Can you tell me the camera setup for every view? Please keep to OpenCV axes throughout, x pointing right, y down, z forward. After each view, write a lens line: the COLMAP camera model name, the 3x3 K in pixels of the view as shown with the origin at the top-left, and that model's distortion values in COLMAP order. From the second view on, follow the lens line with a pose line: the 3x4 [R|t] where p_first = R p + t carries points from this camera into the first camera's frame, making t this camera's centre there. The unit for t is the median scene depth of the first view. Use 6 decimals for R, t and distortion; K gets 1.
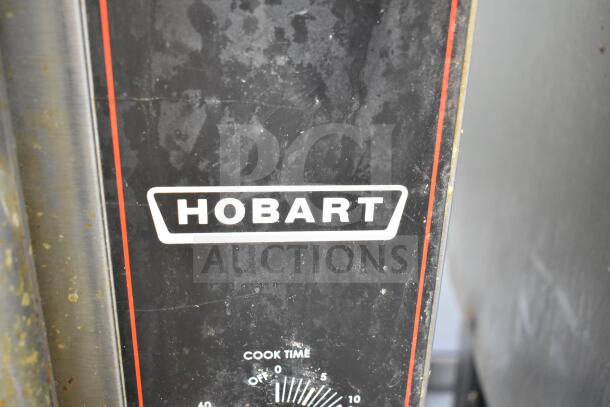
lens RADIAL K [[640.1, 0, 303.1], [0, 640.1, 202.5], [0, 0, 1]] dist [-0.023633, 0.000000]
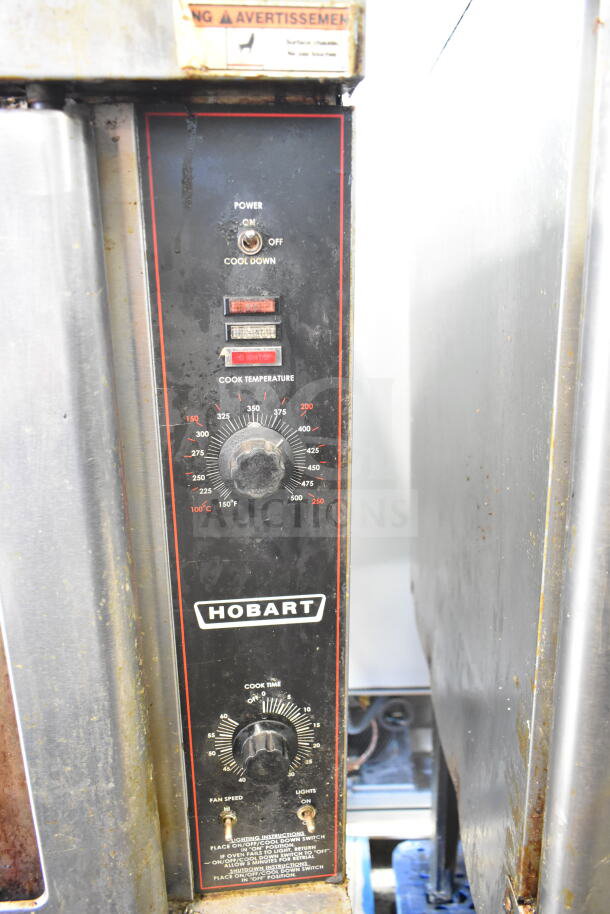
lens RADIAL K [[712.2, 0, 310.1], [0, 712.2, 460.3], [0, 0, 1]] dist [-0.017203, 0.014117]
pose [[0.999166, -0.038739, 0.012939, 0.104462], [0.039755, 0.995095, -0.090586, -0.239701], [-0.009366, 0.091025, 0.995805, -1.218376]]
